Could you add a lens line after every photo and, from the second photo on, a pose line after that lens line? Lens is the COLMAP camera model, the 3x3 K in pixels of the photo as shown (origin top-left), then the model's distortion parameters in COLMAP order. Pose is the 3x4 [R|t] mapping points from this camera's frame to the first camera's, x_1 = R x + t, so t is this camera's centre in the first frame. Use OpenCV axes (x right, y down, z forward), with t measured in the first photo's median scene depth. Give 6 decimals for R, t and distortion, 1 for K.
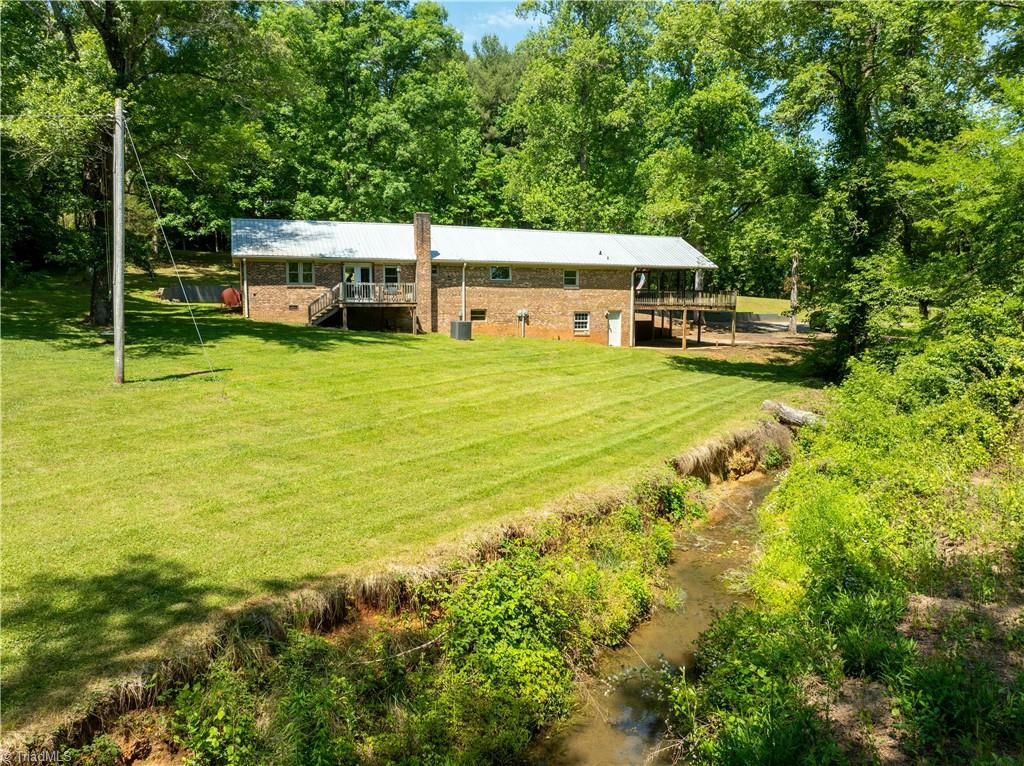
lens RADIAL K [[731.4, 0, 512.0], [0, 731.4, 383.0], [0, 0, 1]] dist [-0.036983, -0.000097]
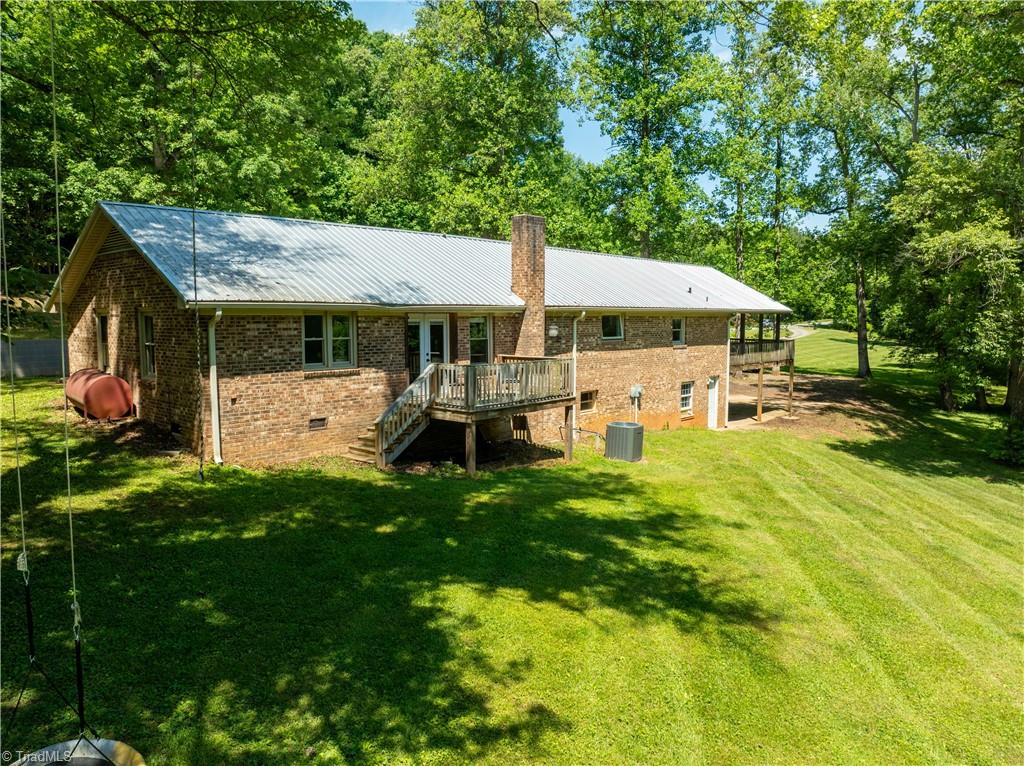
lens RADIAL K [[731.4, 0, 512.0], [0, 731.4, 383.0], [0, 0, 1]] dist [-0.036983, -0.000097]
pose [[0.868478, -0.052083, 0.492984, -0.387016], [0.058895, 0.998263, 0.001710, -0.114429], [-0.492216, 0.027549, 0.870037, 0.549844]]
